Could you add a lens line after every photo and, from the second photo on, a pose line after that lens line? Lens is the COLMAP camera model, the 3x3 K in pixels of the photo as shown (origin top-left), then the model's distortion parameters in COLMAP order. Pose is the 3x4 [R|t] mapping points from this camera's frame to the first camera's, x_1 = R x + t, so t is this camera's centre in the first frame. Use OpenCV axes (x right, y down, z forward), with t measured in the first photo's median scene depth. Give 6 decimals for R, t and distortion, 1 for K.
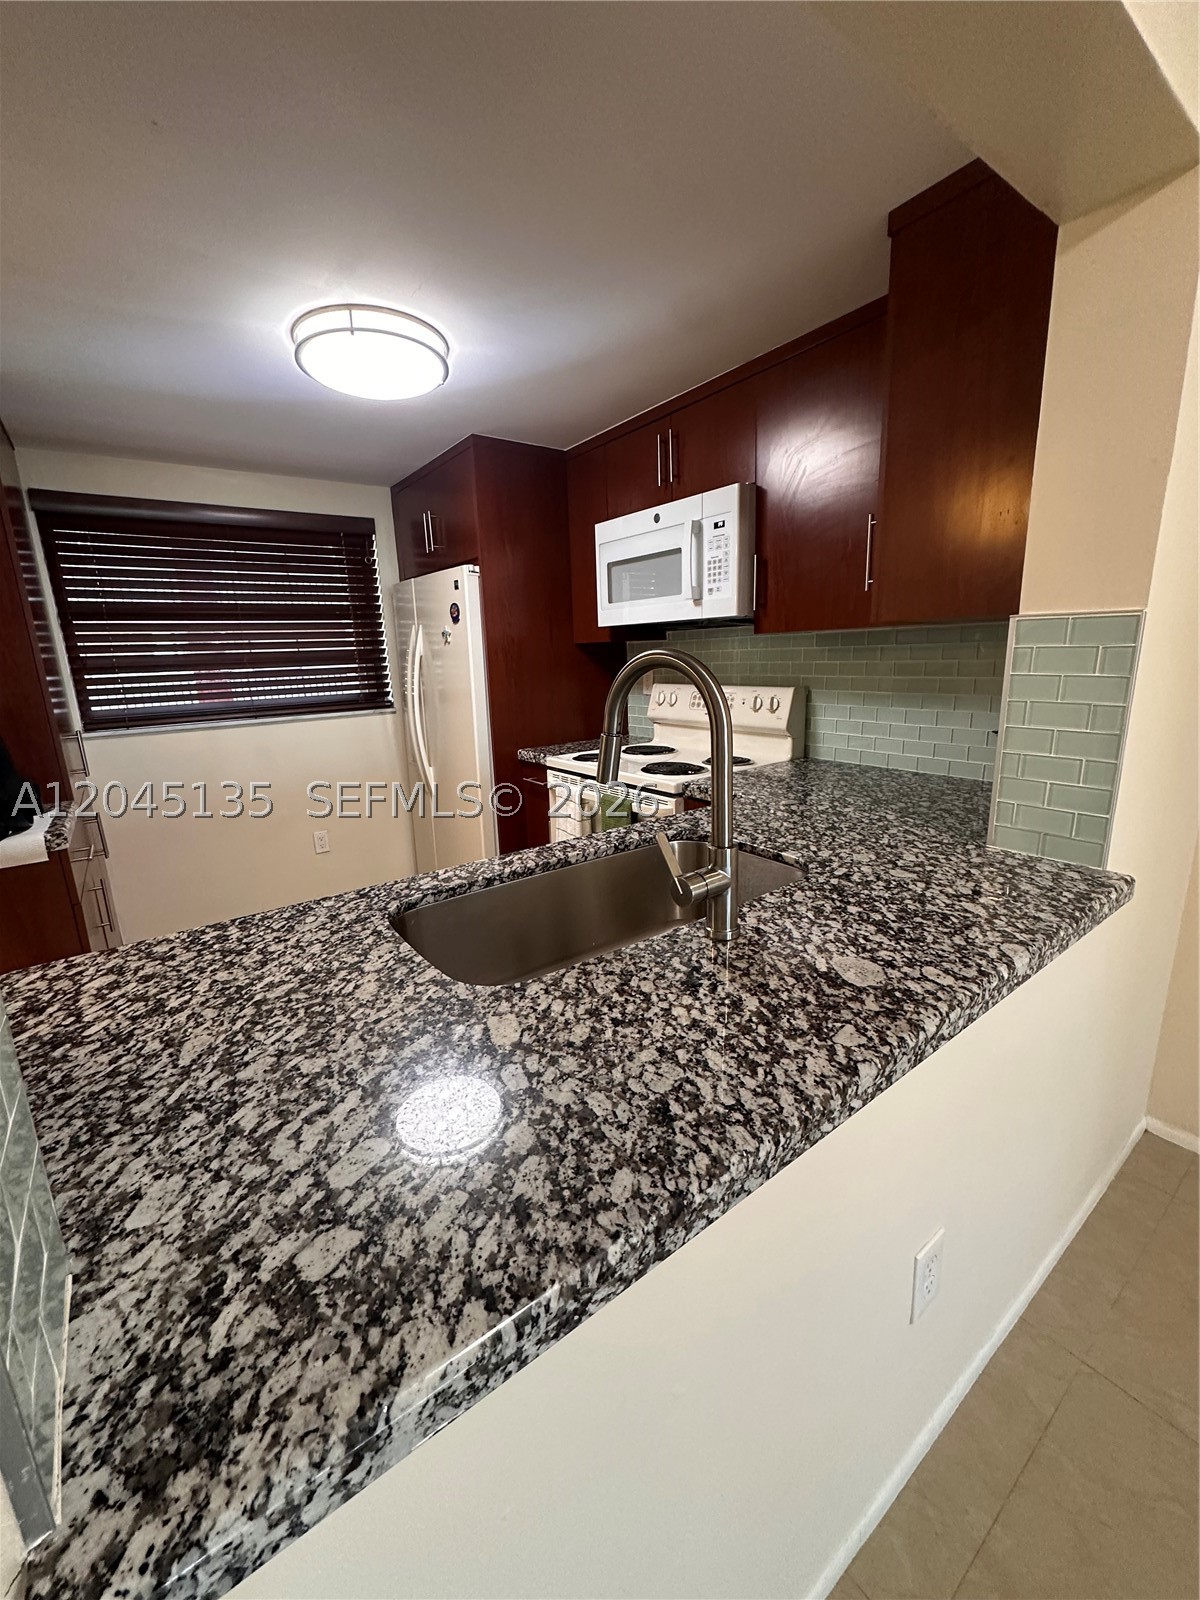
lens RADIAL K [[632.2, 0, 596.9], [0, 632.2, 799.7], [0, 0, 1]] dist [0.000961, -0.000093]
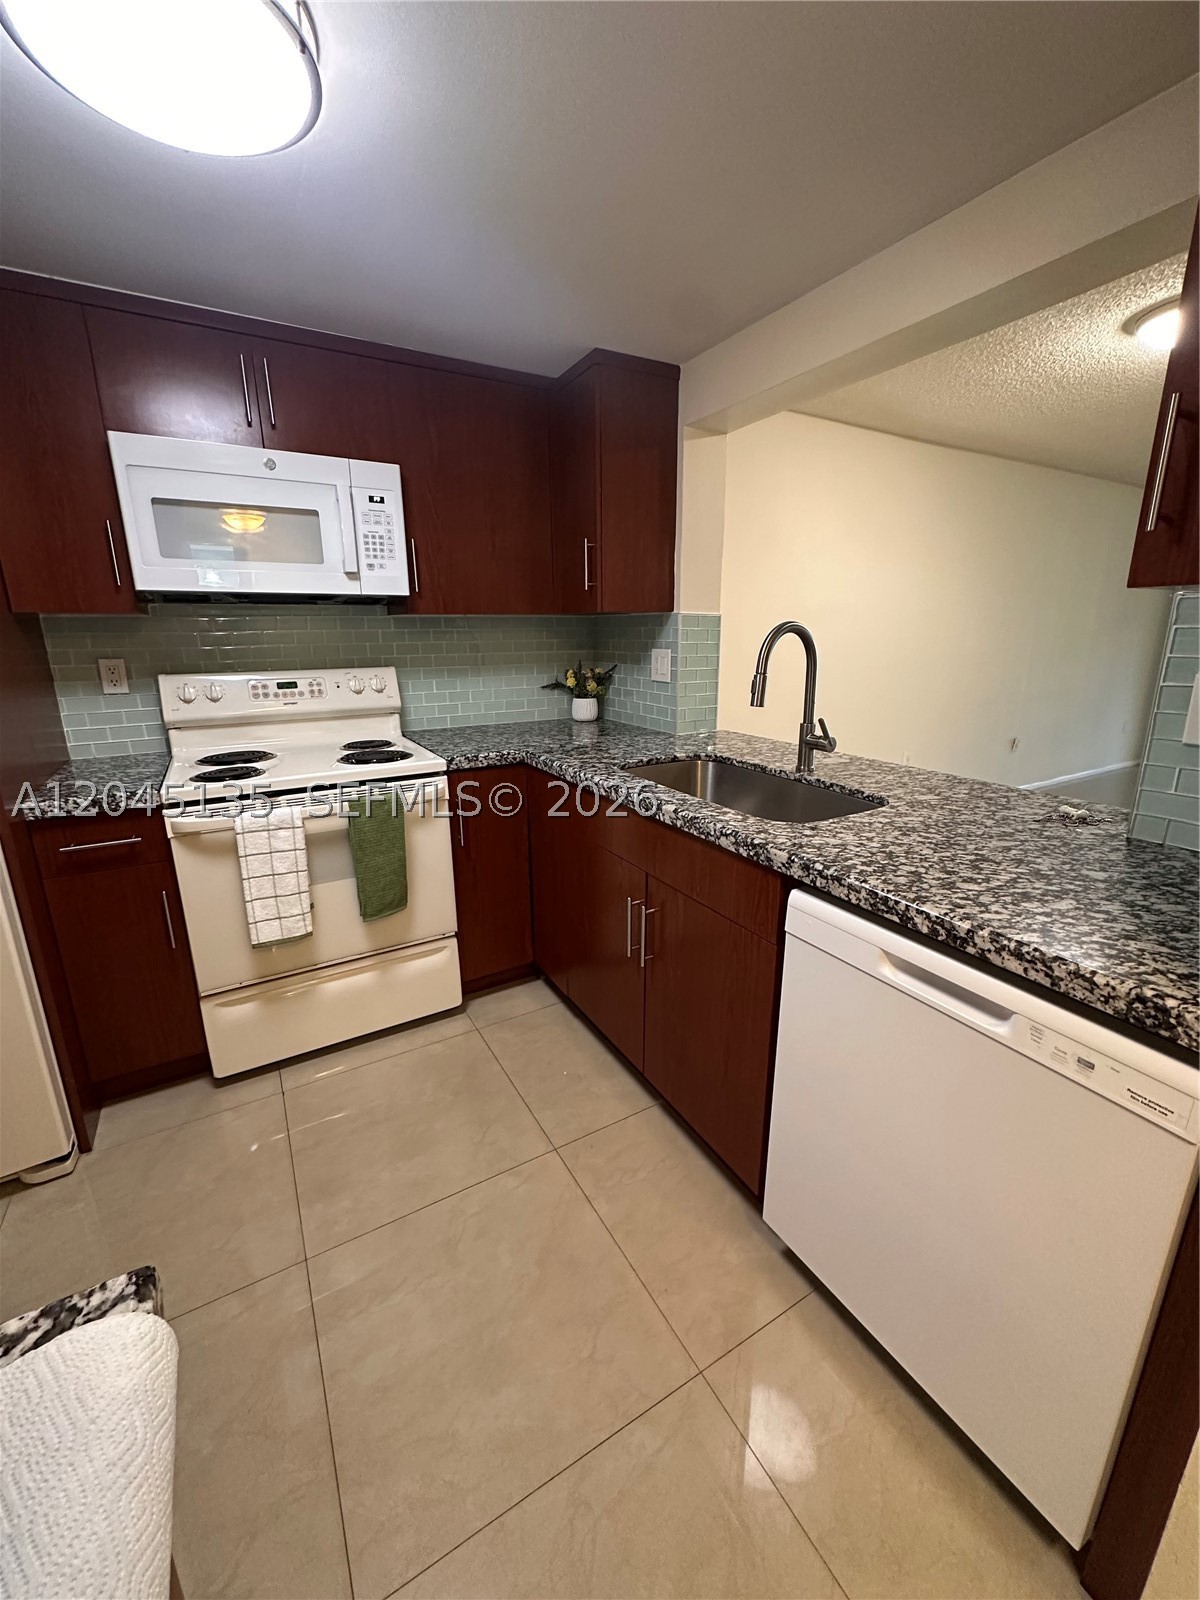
lens RADIAL K [[632.2, 0, 594.2], [0, 632.2, 800.9], [0, 0, 1]] dist [0.000961, -0.000093]
pose [[0.123299, -0.229078, 0.965567, -1.842644], [0.228624, 0.953376, 0.196991, -0.237793], [-0.965675, 0.196463, 0.169923, 1.350021]]
